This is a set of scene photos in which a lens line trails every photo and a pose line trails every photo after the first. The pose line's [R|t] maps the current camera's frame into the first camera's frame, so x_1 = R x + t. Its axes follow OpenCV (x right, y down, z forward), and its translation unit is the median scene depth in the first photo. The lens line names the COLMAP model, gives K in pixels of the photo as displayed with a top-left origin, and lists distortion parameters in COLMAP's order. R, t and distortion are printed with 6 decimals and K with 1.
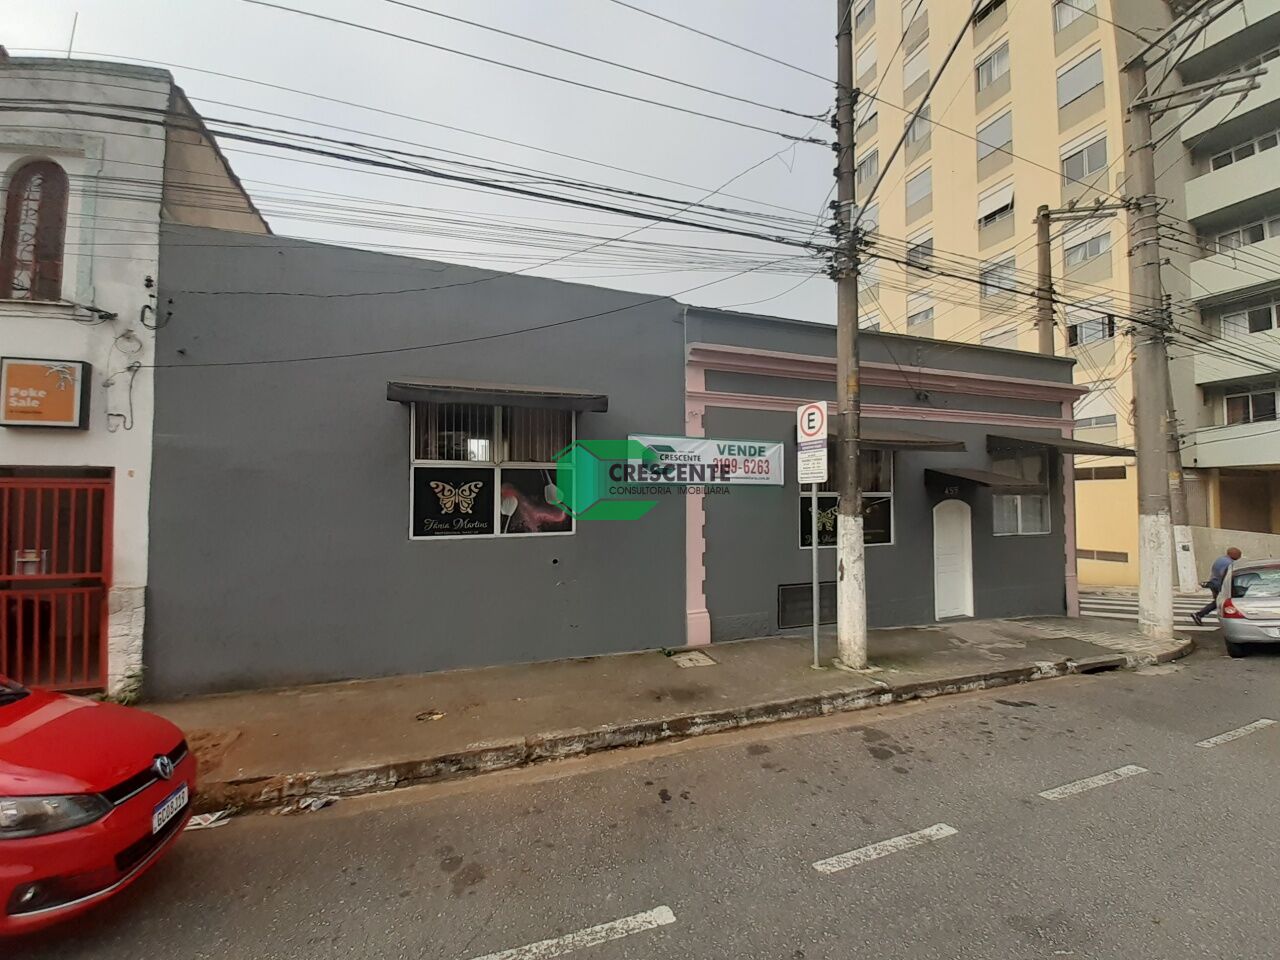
lens RADIAL K [[502.7, 0, 645.2], [0, 502.7, 482.8], [0, 0, 1]] dist [0.026576, -0.018090]
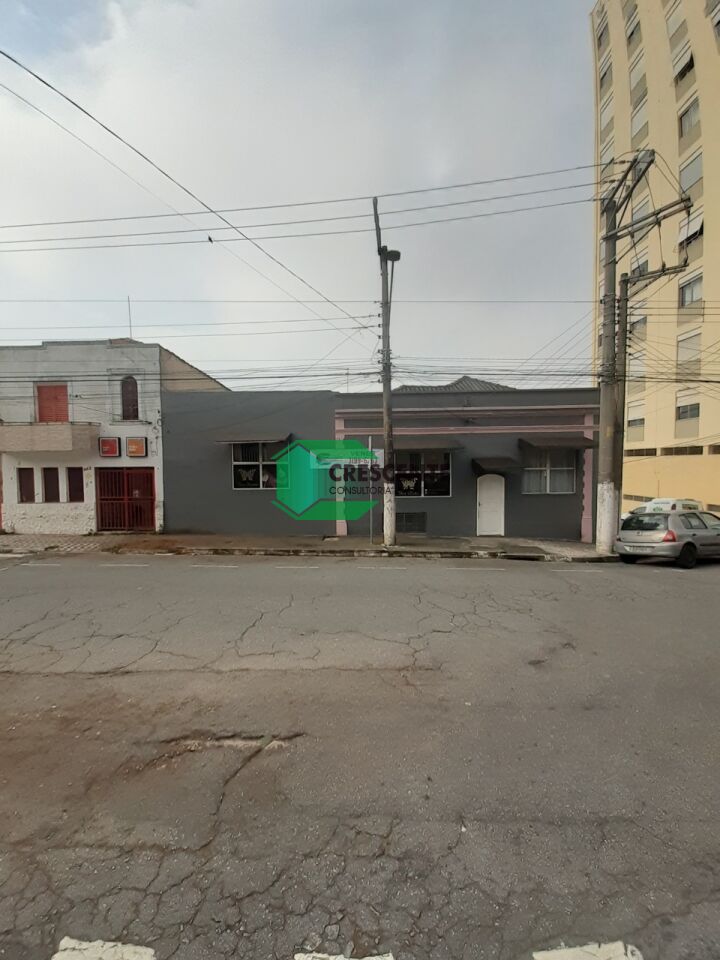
lens RADIAL K [[377.0, 0, 357.4], [0, 377.0, 480.4], [0, 0, 1]] dist [0.026576, -0.018090]
pose [[0.932551, 0.010725, -0.360879, 0.928962], [0.017144, 0.997116, 0.073934, -0.082712], [0.360631, -0.075134, 0.929678, -0.719750]]
